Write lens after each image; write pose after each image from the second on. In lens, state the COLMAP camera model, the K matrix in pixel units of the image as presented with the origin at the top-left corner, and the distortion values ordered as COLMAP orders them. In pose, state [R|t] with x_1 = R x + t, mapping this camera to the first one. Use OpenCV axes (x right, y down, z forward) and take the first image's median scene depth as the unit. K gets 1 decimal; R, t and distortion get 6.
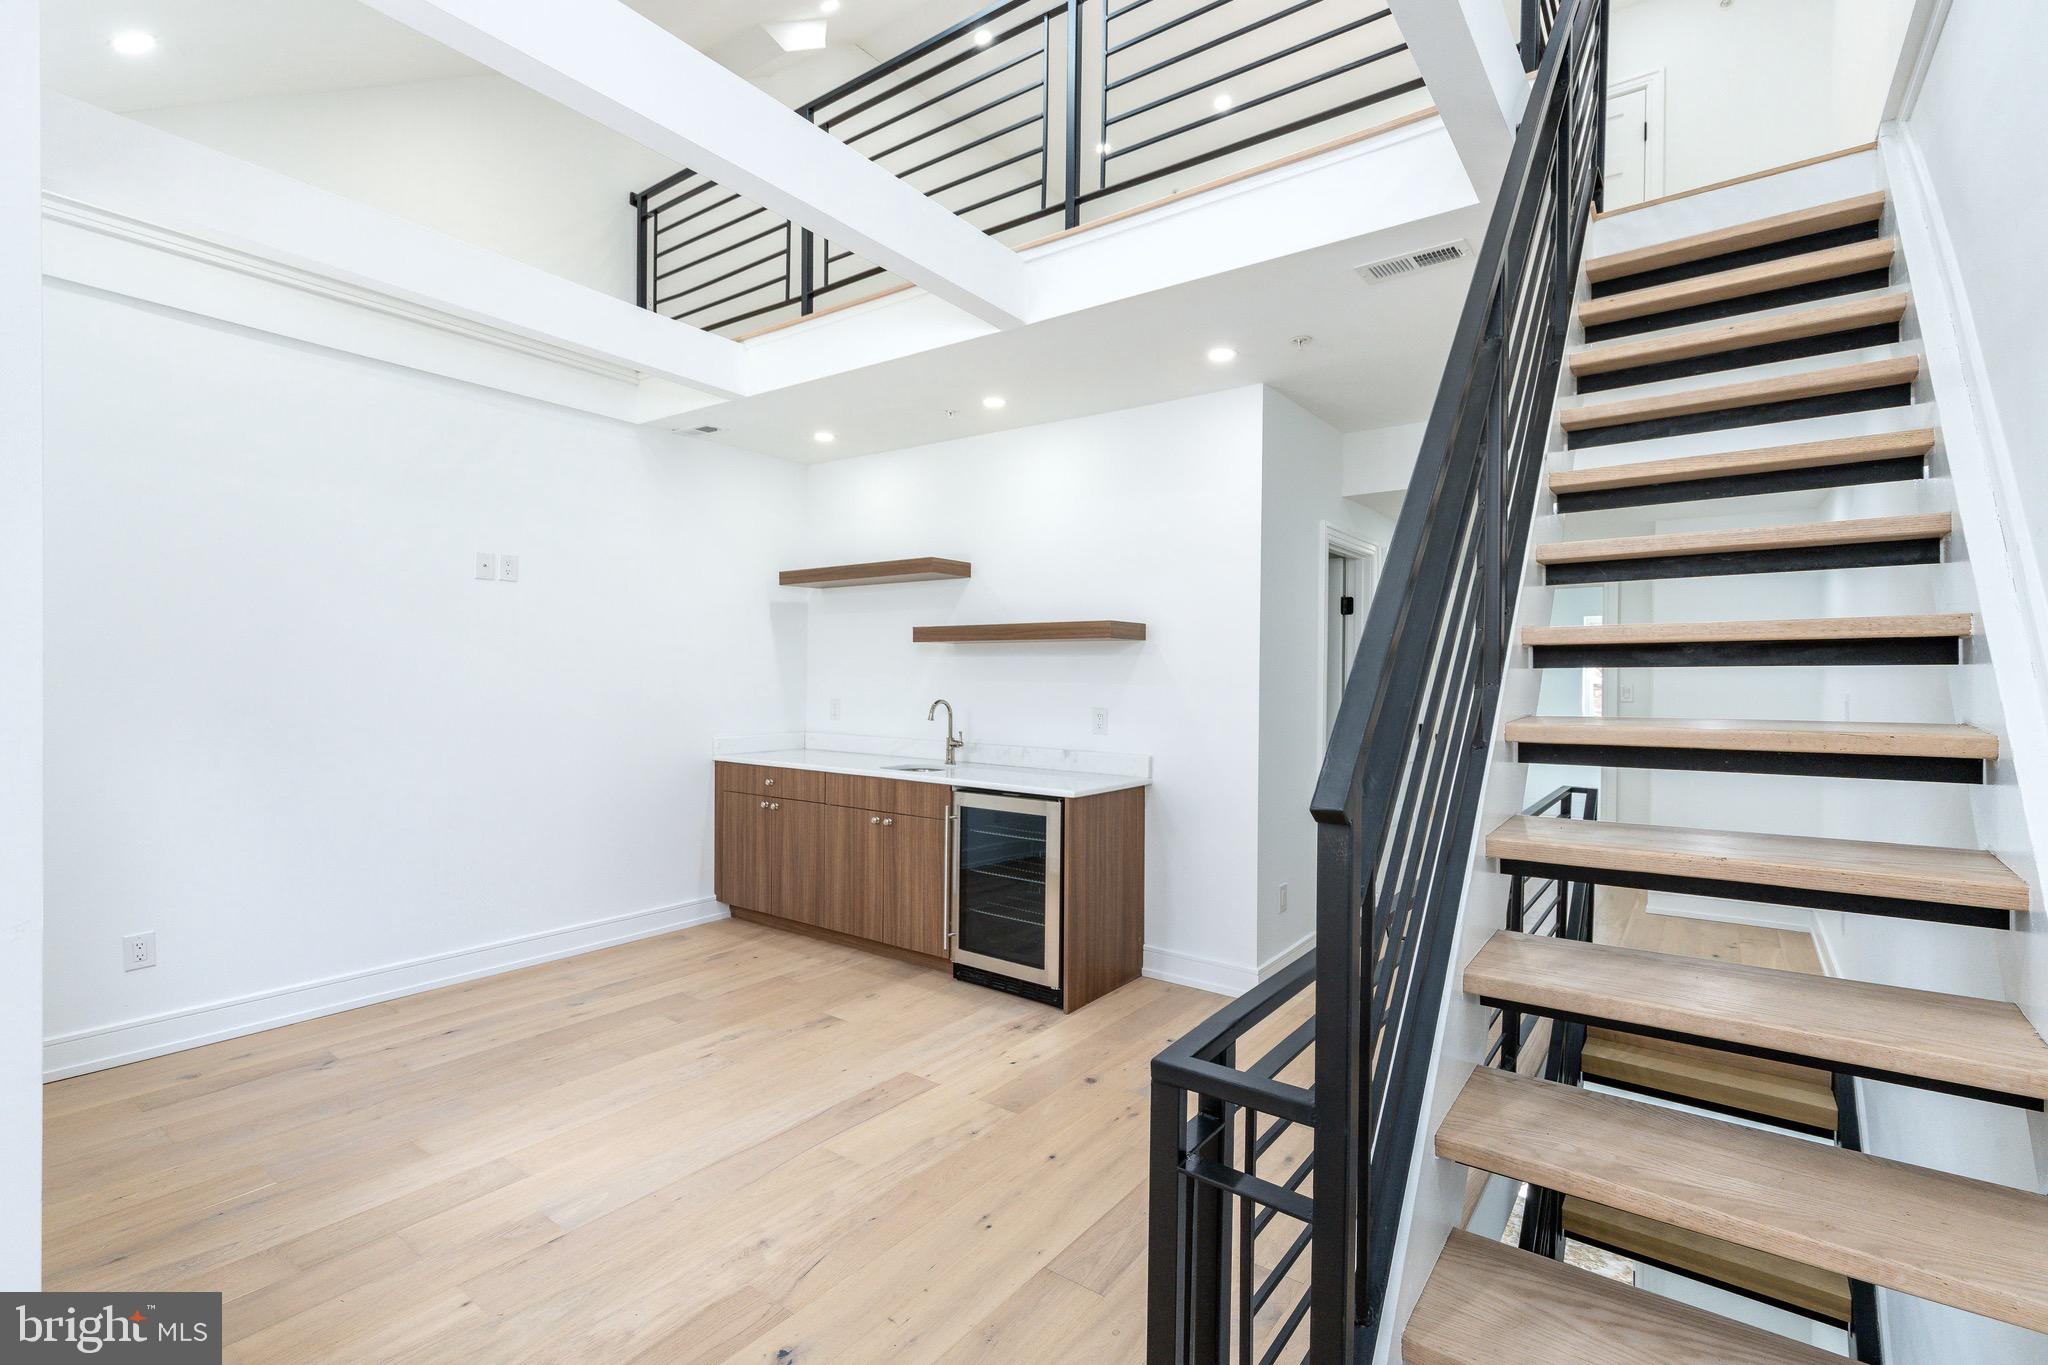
lens RADIAL K [[918.2, 0, 1024.0], [0, 918.2, 682.5], [0, 0, 1]] dist [0.003138, 0.000423]
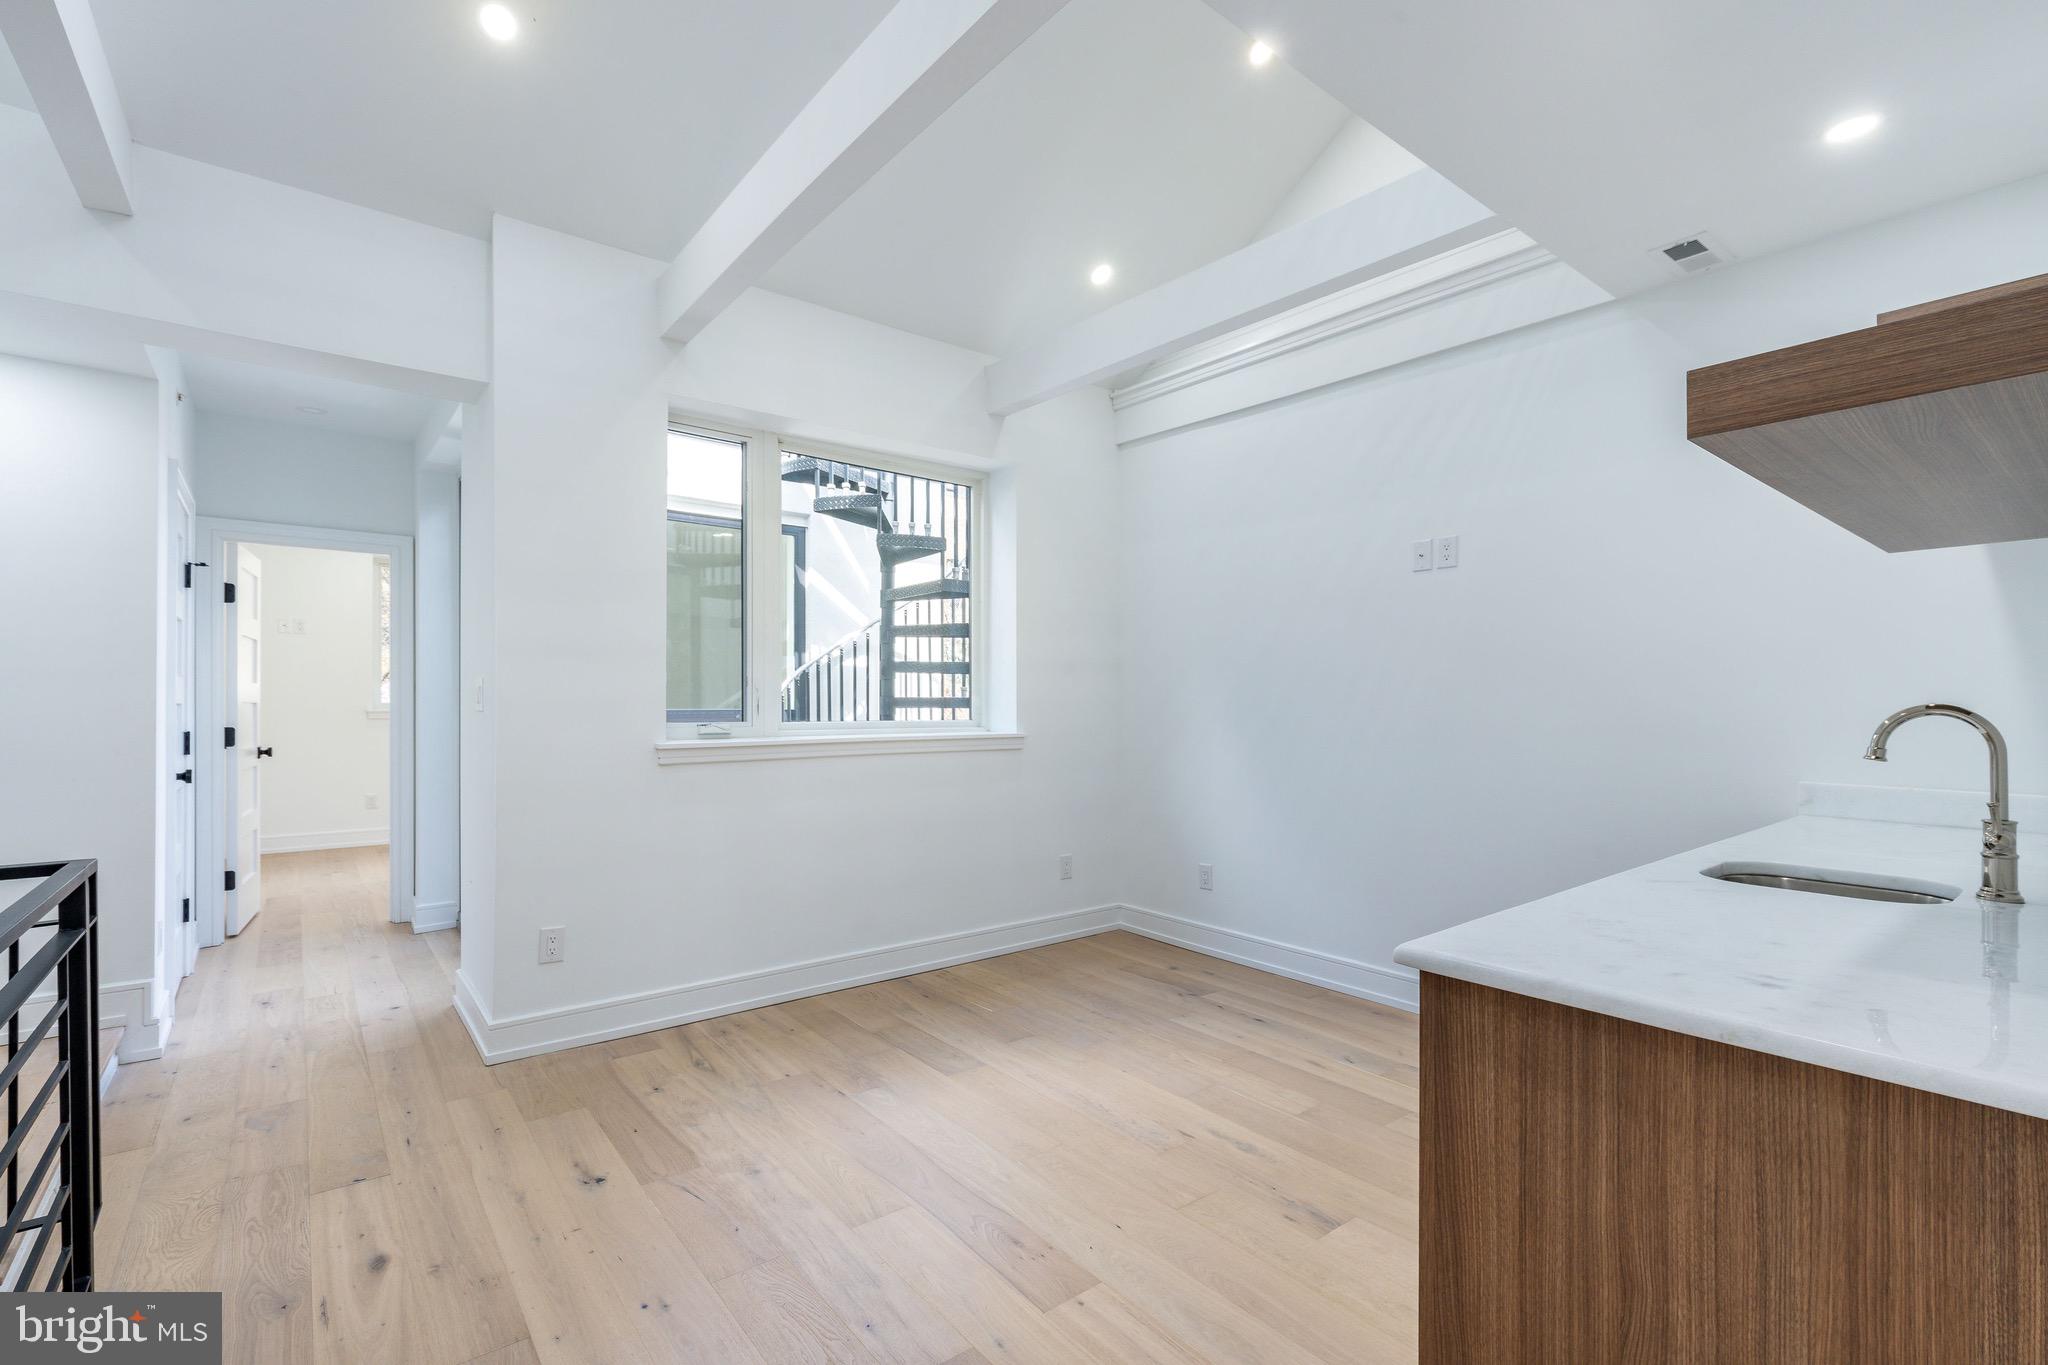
lens RADIAL K [[918.2, 0, 1024.0], [0, 918.2, 682.5], [0, 0, 1]] dist [0.003138, 0.000423]
pose [[-0.245807, -0.028223, -0.968908, 0.473693], [-0.015395, 0.999564, -0.025210, 0.032398], [0.969197, 0.008720, -0.246134, 1.042084]]
